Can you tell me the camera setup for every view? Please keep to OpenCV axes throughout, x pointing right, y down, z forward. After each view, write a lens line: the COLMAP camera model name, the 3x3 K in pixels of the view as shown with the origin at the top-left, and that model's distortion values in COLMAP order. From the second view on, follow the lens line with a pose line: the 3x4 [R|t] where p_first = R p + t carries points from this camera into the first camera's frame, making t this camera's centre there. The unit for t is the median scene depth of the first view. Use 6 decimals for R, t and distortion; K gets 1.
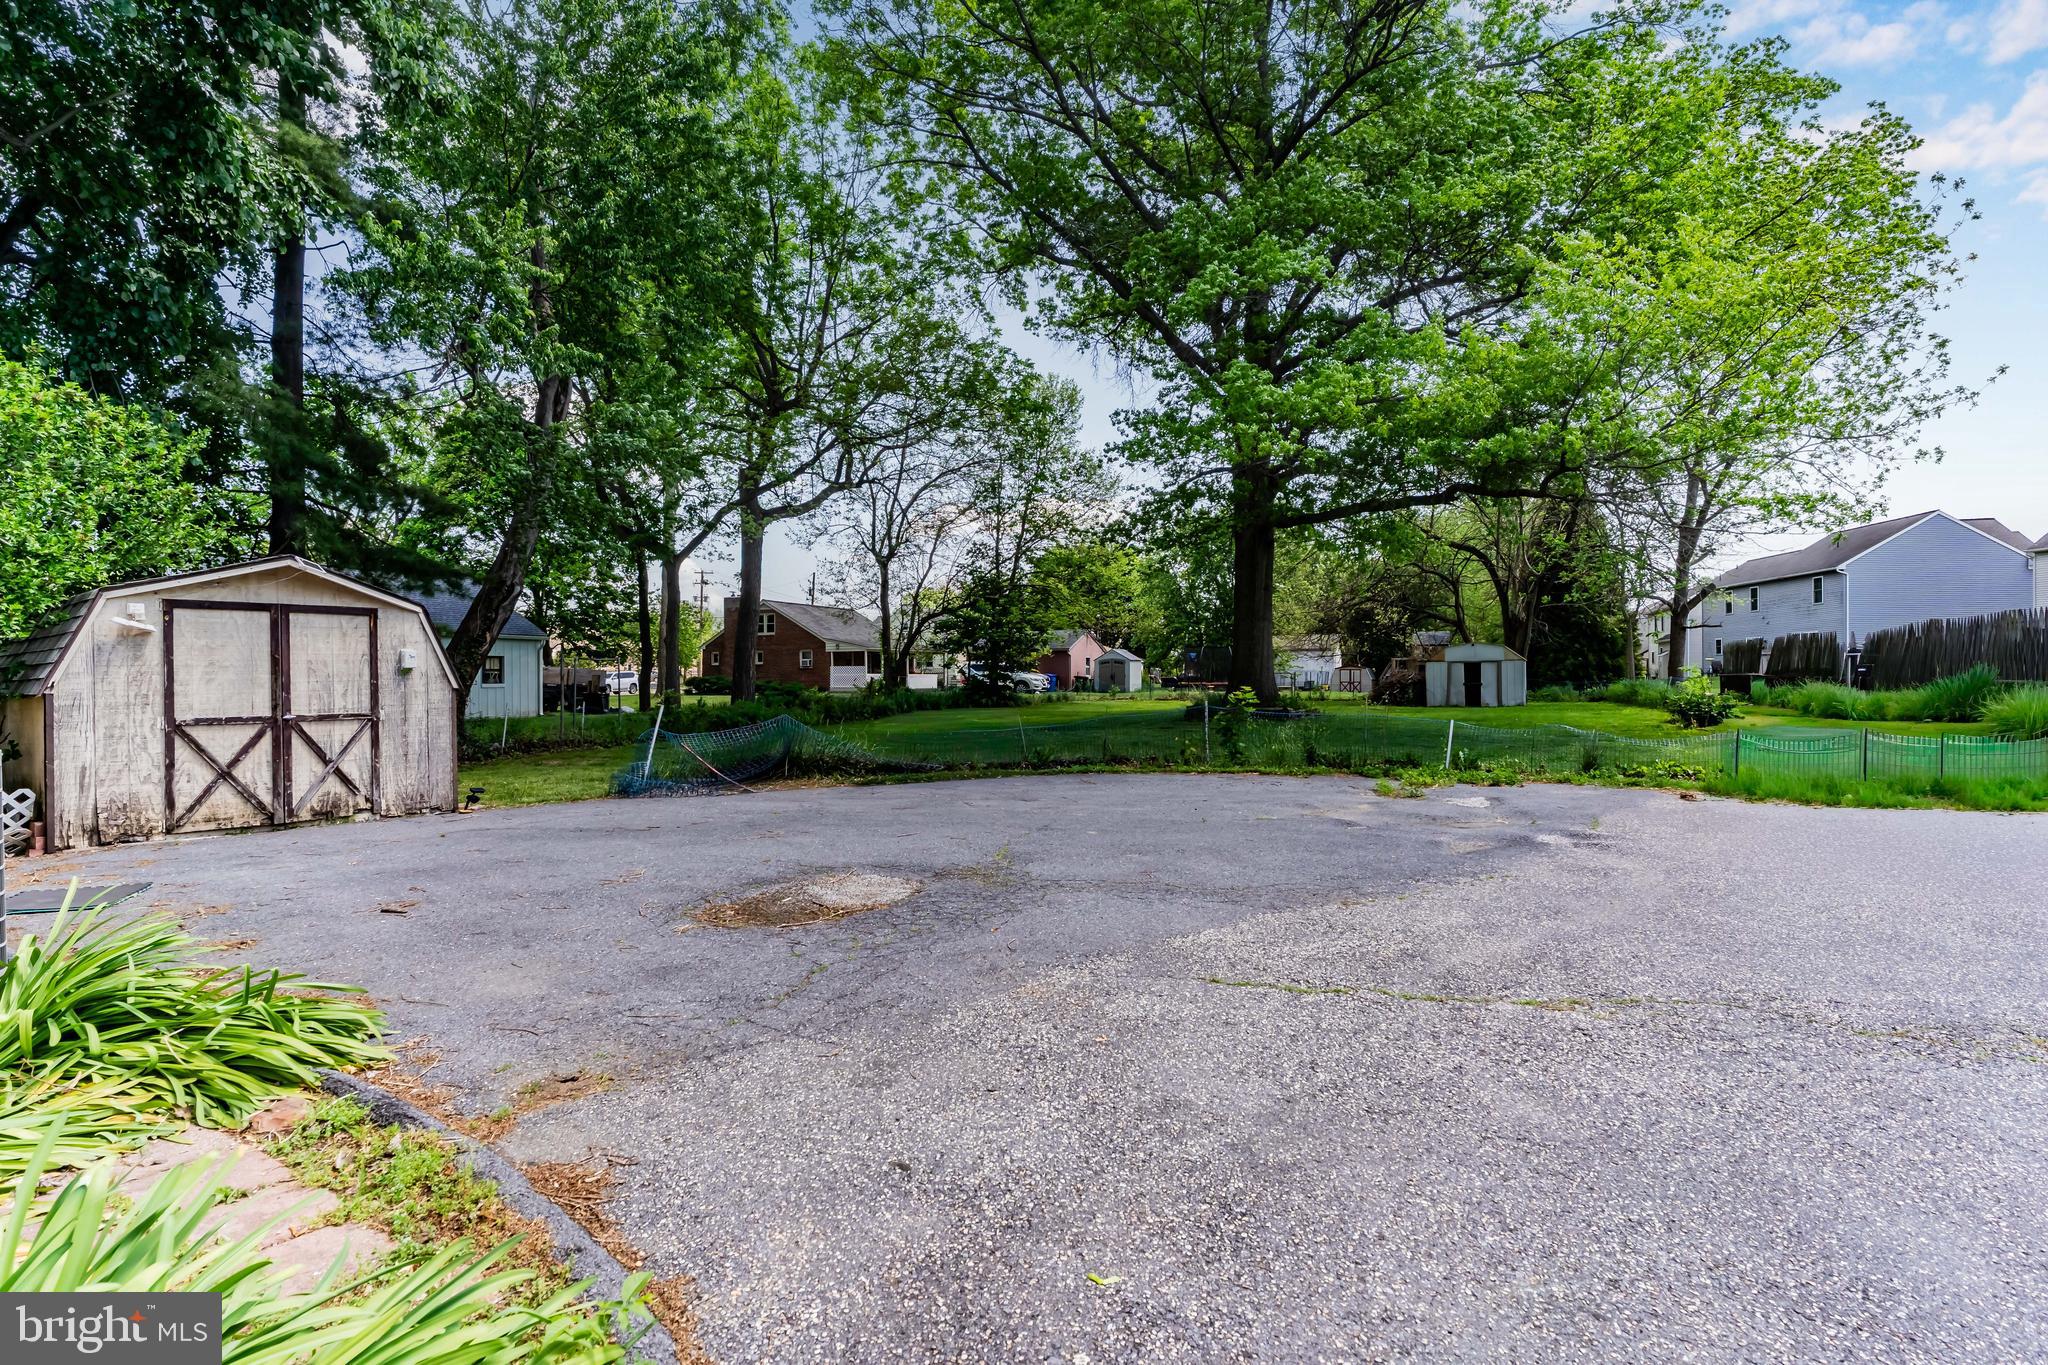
lens RADIAL K [[1063.2, 0, 1029.6], [0, 1063.2, 687.4], [0, 0, 1]] dist [0.001941, -0.000109]
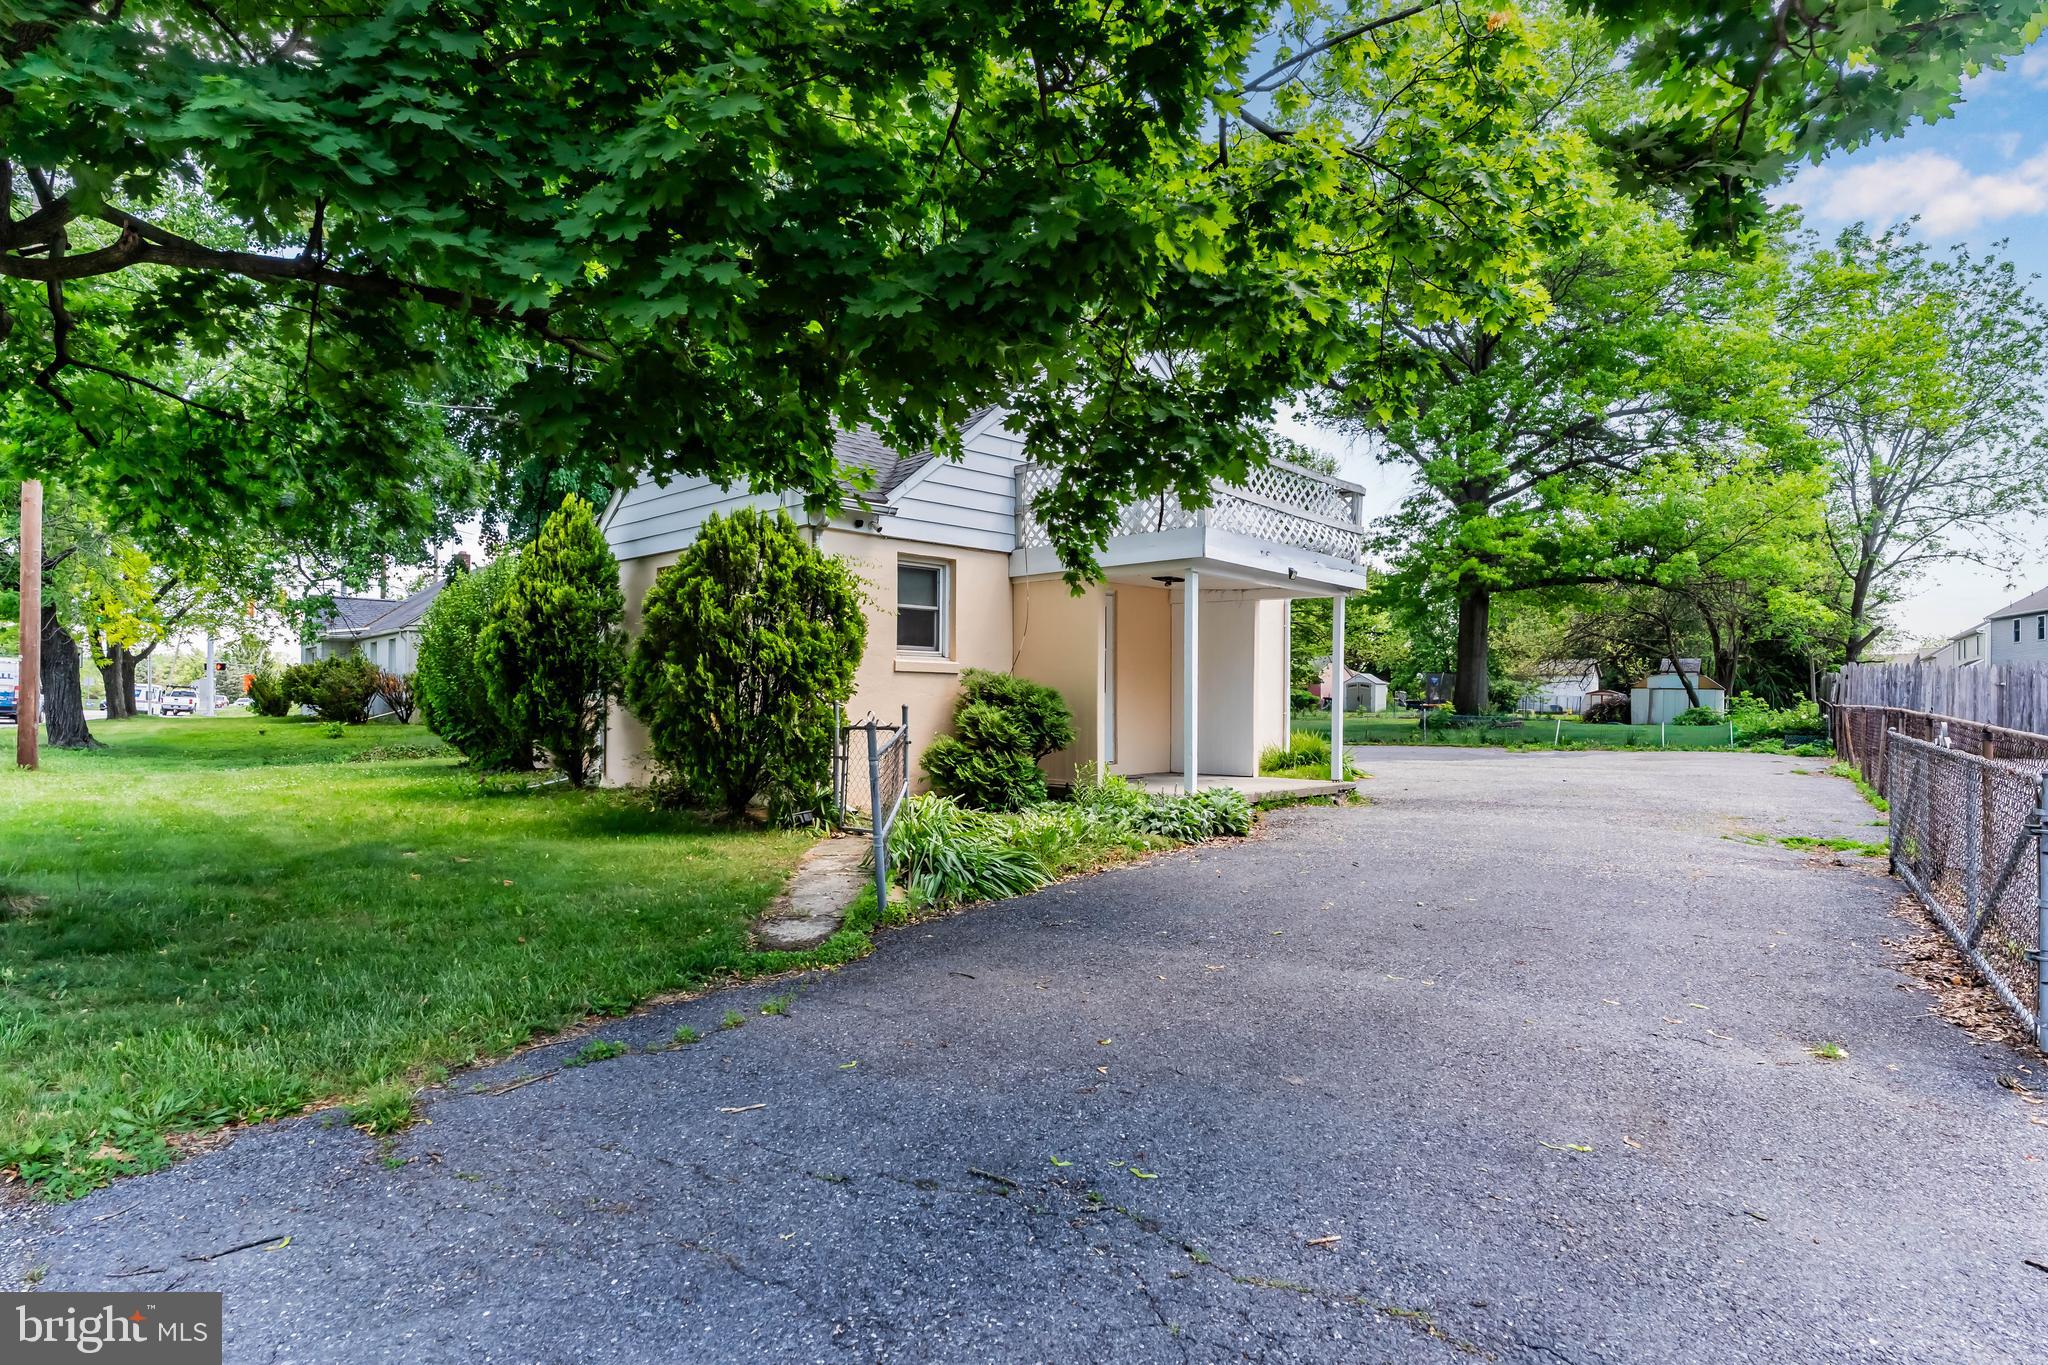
lens RADIAL K [[1063.2, 0, 1020.5], [0, 1063.2, 700.2], [0, 0, 1]] dist [0.001941, -0.000109]
pose [[0.974960, 0.010690, -0.222123, -0.038761], [-0.012090, 0.999915, -0.004947, 0.003287], [0.222052, 0.007509, 0.975006, -0.309636]]
